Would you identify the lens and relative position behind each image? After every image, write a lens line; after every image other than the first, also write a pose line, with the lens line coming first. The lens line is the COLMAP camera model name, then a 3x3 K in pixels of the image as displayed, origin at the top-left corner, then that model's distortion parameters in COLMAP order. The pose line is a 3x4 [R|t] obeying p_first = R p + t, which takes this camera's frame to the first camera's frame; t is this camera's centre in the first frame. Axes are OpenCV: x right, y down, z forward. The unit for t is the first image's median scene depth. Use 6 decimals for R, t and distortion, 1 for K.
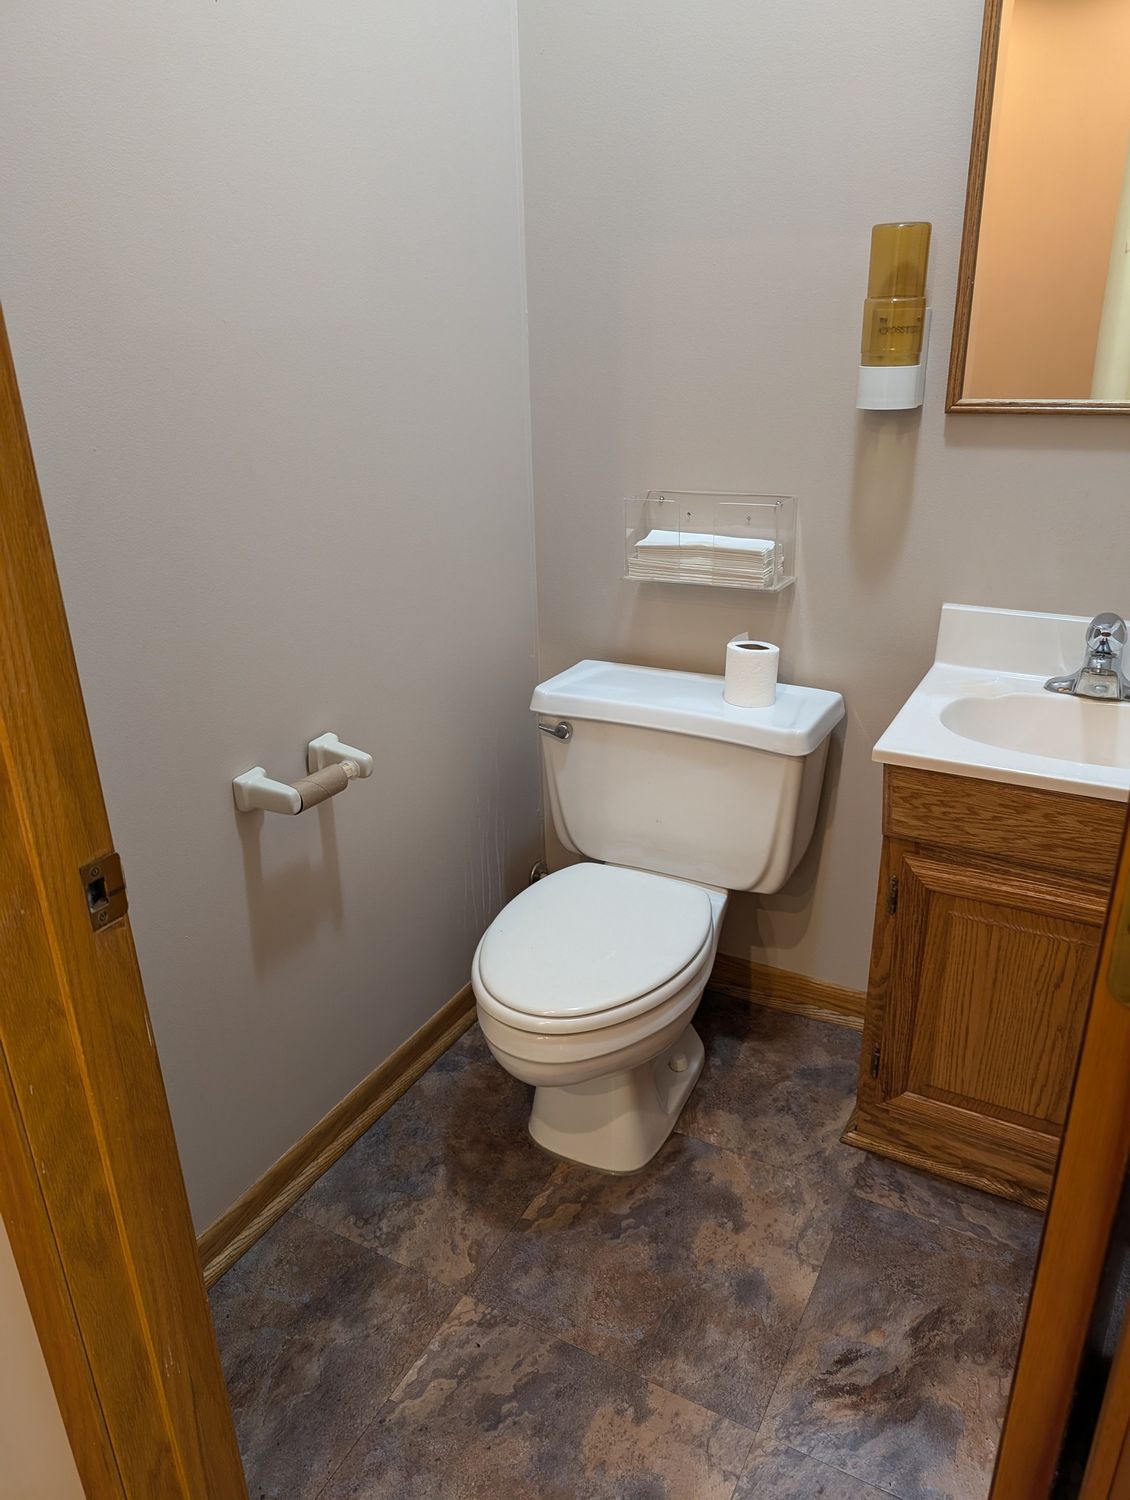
lens RADIAL K [[1060.6, 0, 565.0], [0, 1060.6, 766.4], [0, 0, 1]] dist [0.003225, -0.003206]
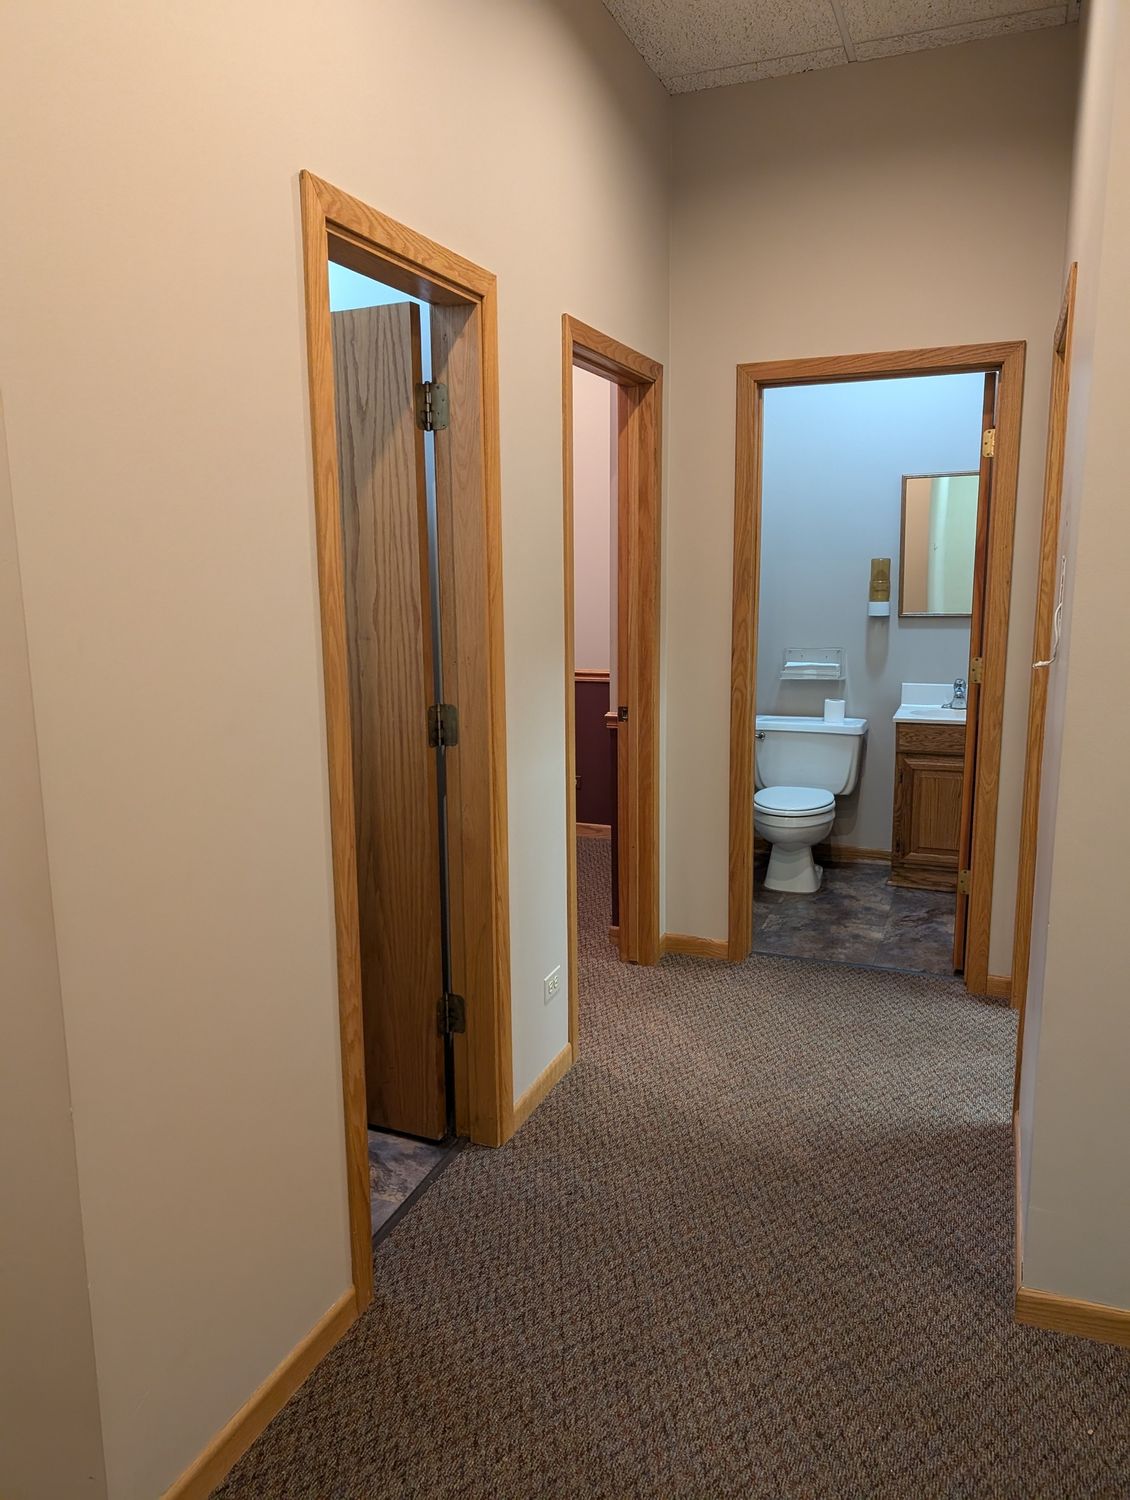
lens RADIAL K [[1060.6, 0, 560.9], [0, 1060.6, 740.0], [0, 0, 1]] dist [0.003225, -0.003206]
pose [[0.992949, -0.005430, 0.118417, -0.894373], [0.033818, 0.970413, -0.239070, 0.649509], [-0.113615, 0.241389, 0.963755, -1.599446]]
